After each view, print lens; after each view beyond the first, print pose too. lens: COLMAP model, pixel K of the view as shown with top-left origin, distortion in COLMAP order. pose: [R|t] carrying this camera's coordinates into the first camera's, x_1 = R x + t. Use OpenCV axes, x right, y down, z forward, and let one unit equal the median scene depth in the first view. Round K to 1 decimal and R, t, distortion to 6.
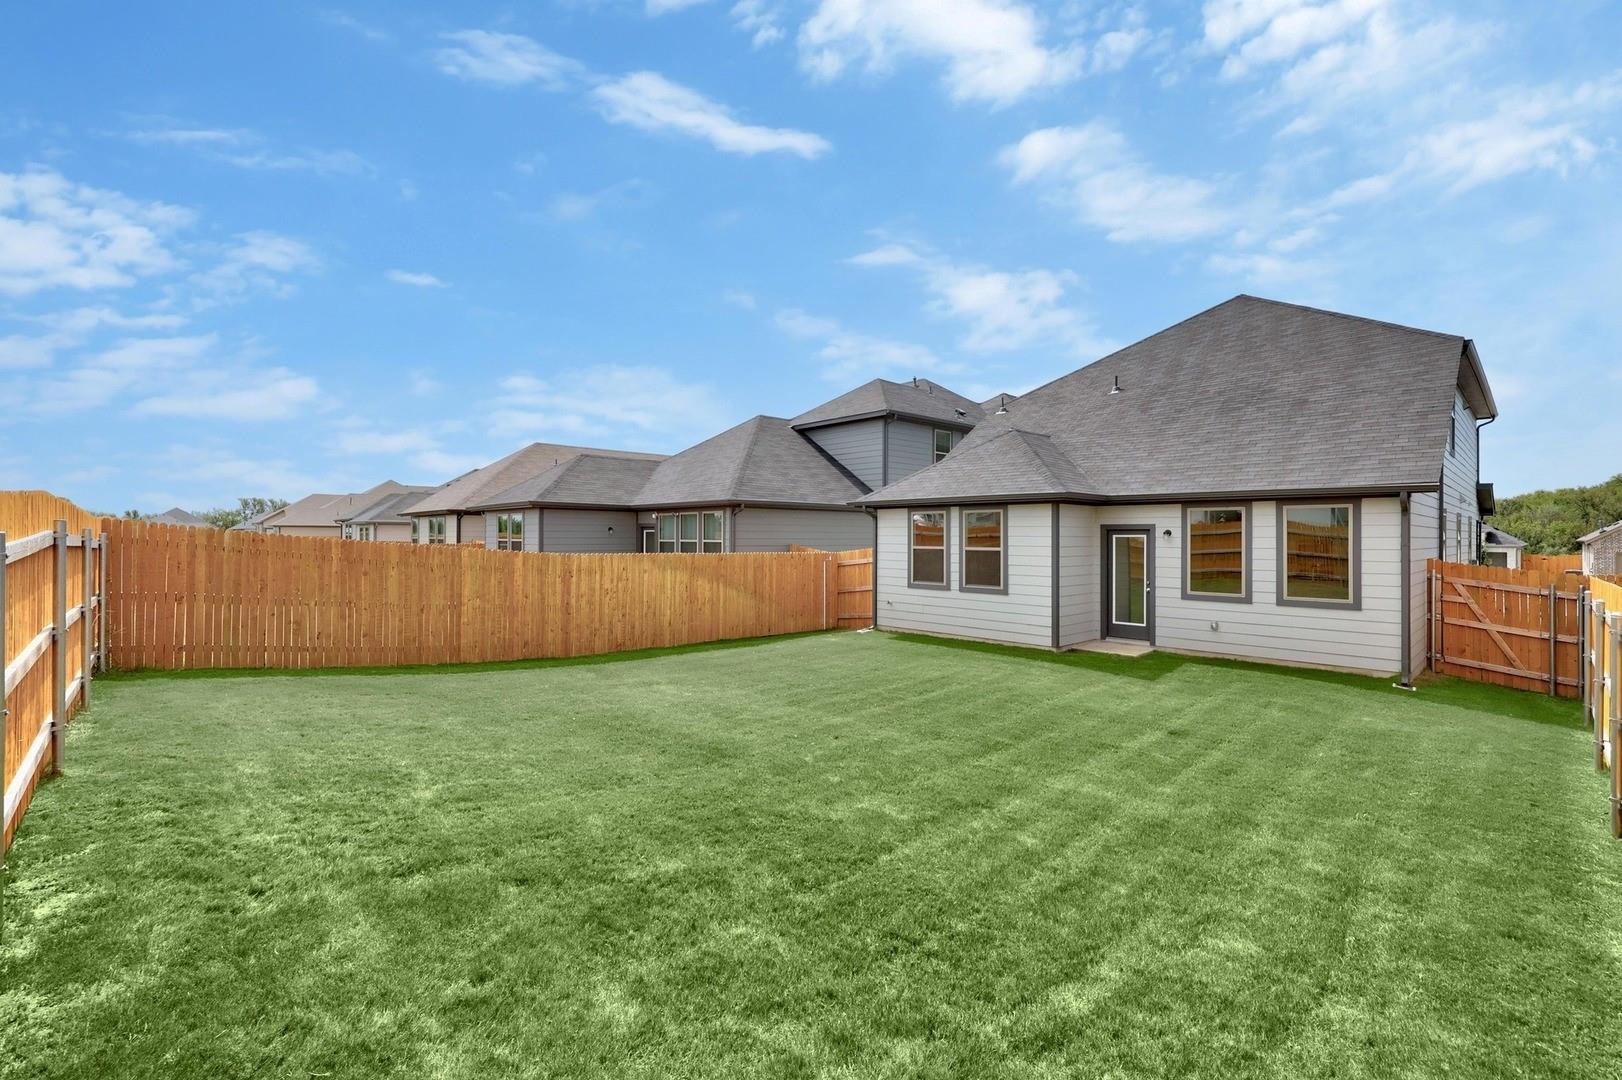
lens RADIAL K [[687.2, 0, 817.9], [0, 687.2, 537.9], [0, 0, 1]] dist [0.000154, 0.000021]
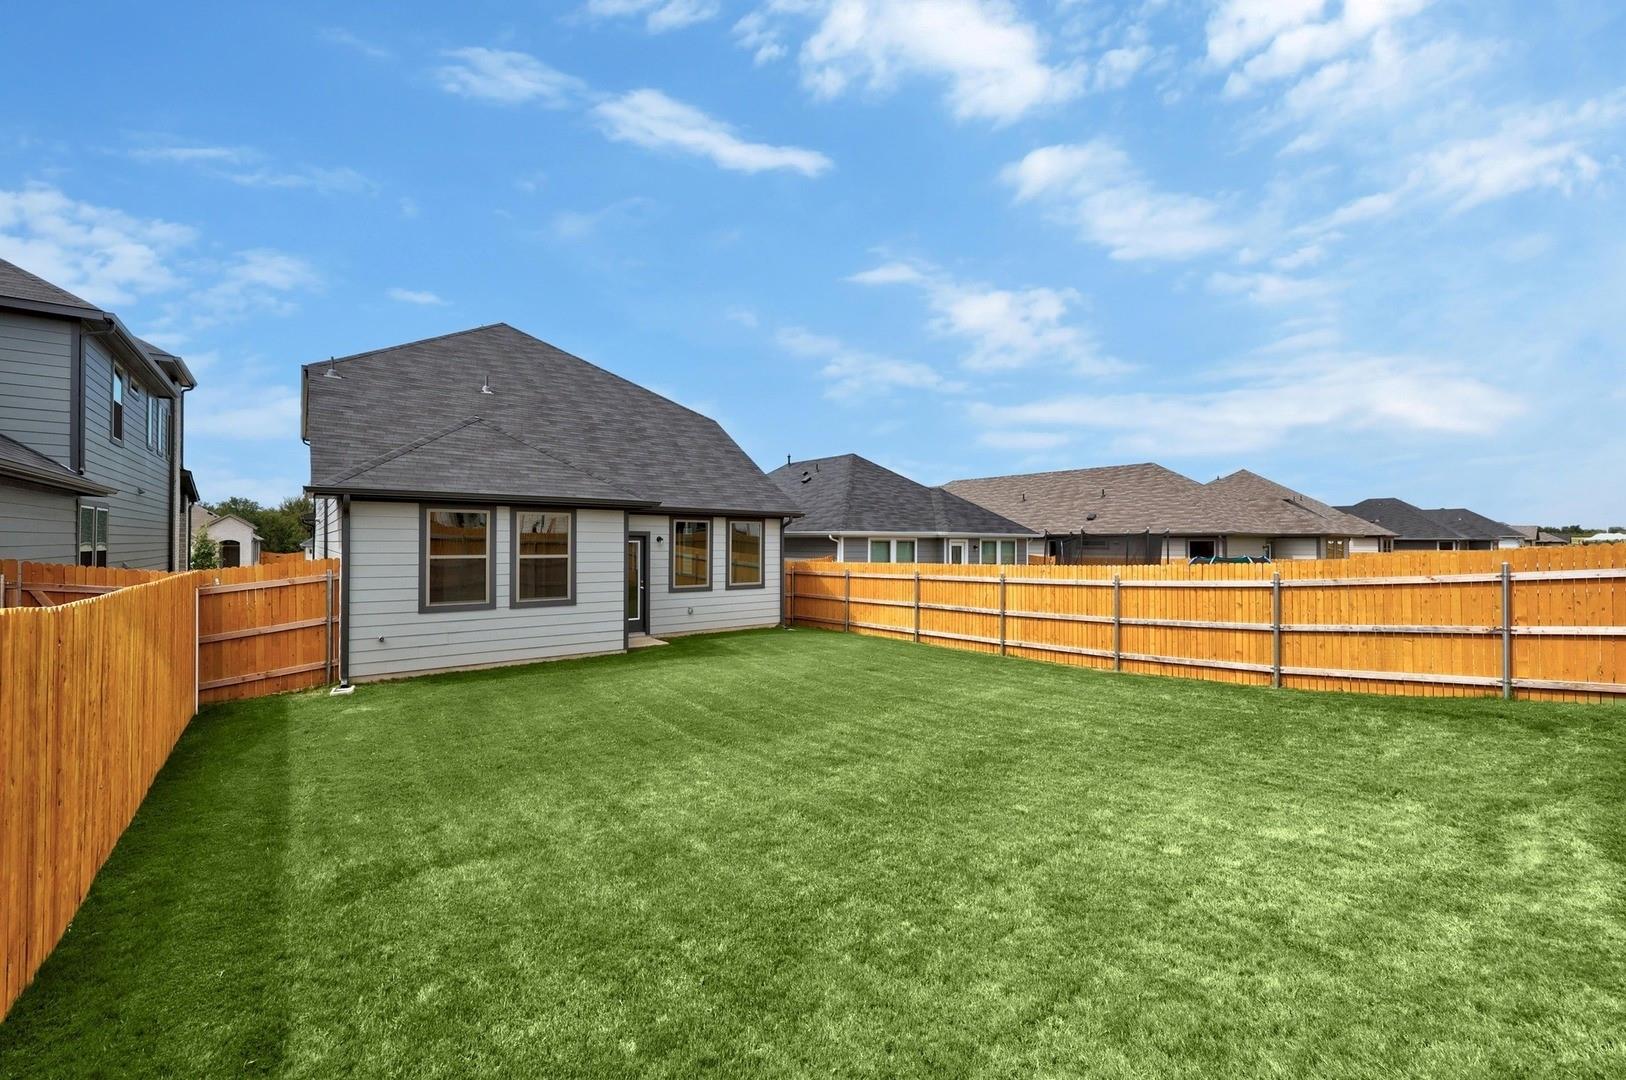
lens RADIAL K [[655.8, 0, 816.2], [0, 655.8, 536.3], [0, 0, 1]] dist [-0.001242, -0.000172]
pose [[0.087799, 0.003805, 0.996131, -0.598832], [-0.003817, 0.999987, -0.003484, -0.008969], [-0.996131, -0.003496, 0.087812, 0.607474]]
